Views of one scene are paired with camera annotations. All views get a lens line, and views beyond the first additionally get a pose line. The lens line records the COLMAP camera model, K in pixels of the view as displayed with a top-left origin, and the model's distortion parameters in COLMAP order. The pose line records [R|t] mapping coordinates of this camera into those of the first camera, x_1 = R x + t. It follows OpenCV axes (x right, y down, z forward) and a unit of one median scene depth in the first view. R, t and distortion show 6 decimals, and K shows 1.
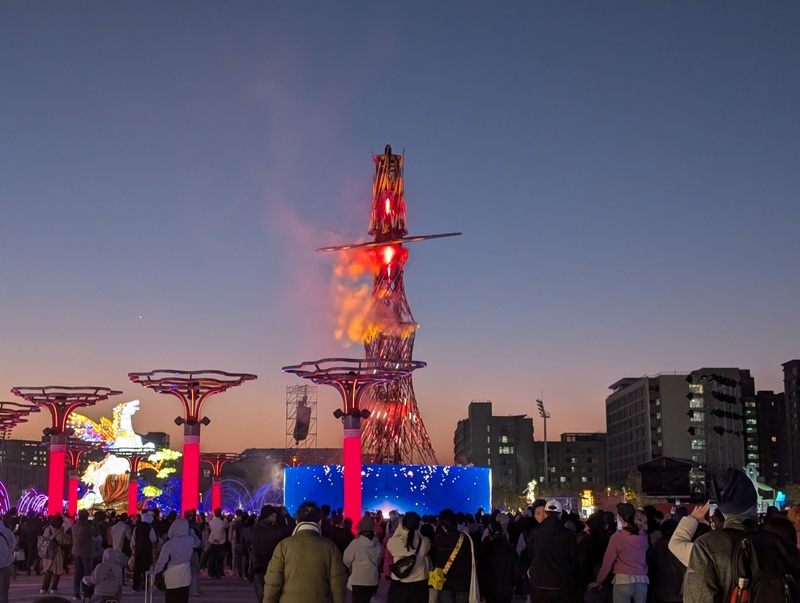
lens RADIAL K [[1146.0, 0, 367.5], [0, 1146.0, 301.4], [0, 0, 1]] dist [0.018757, -0.046074]
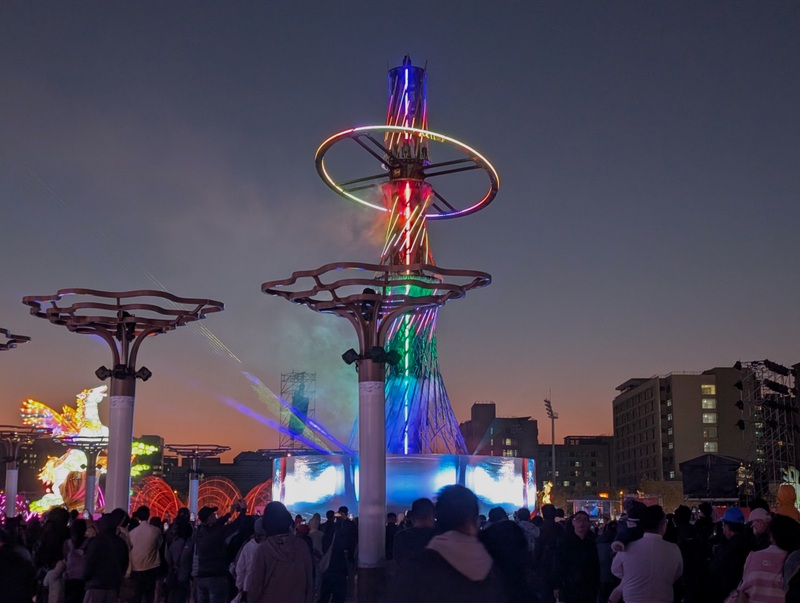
lens RADIAL K [[1142.8, 0, 400.0], [0, 1142.8, 301.5], [0, 0, 1]] dist [0.007436, -0.036047]
pose [[0.999522, 0.007218, 0.030076, -0.006314], [-0.007076, 0.999963, -0.004825, 0.025694], [-0.030110, 0.004610, 0.999536, 0.136654]]
